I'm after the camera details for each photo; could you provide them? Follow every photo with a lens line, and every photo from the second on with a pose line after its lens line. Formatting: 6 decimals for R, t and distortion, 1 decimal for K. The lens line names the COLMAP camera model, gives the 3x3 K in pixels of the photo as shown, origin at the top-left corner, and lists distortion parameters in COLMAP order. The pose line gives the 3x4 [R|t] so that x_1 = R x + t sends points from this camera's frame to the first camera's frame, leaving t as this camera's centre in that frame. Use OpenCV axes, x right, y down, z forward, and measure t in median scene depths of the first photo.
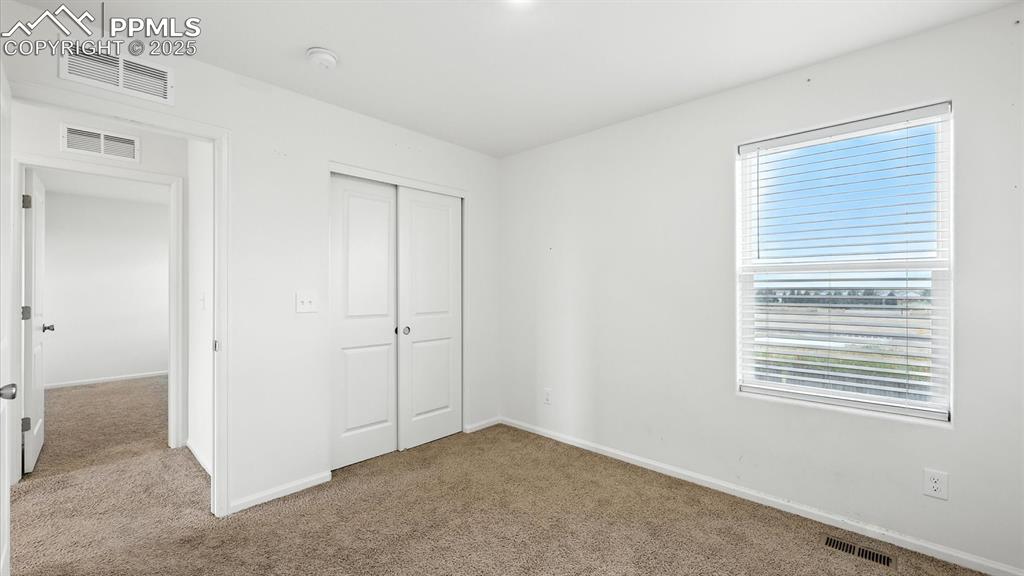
lens RADIAL K [[416.4, 0, 511.7], [0, 416.4, 288.8], [0, 0, 1]] dist [-0.000451, -0.000119]
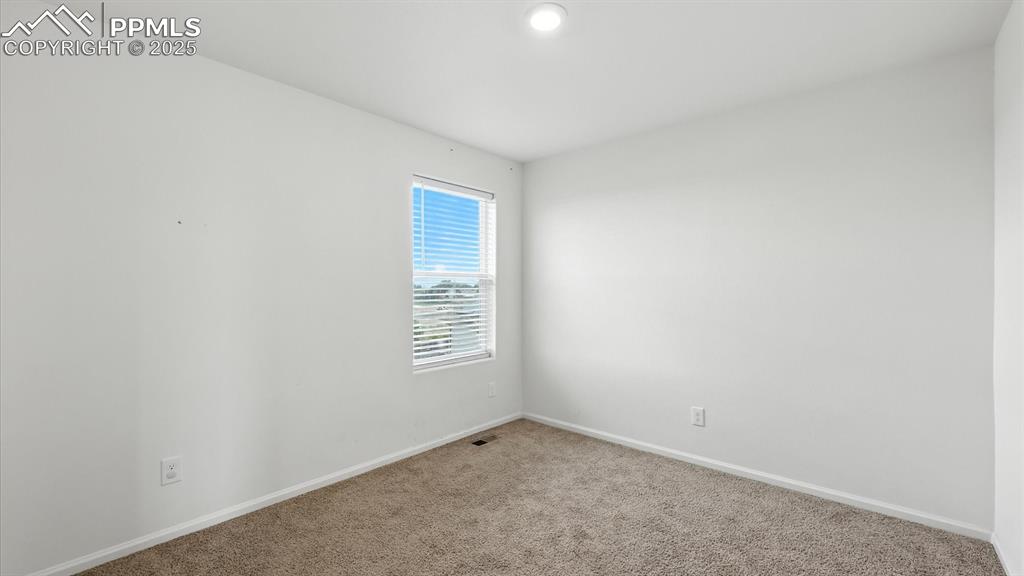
lens RADIAL K [[416.4, 0, 511.6], [0, 416.4, 287.9], [0, 0, 1]] dist [-0.000451, -0.000119]
pose [[-0.021589, 0.007182, 0.999741, -0.759199], [0.002097, 0.999972, -0.007138, 0.008347], [-0.999765, 0.001942, -0.021603, 0.780077]]
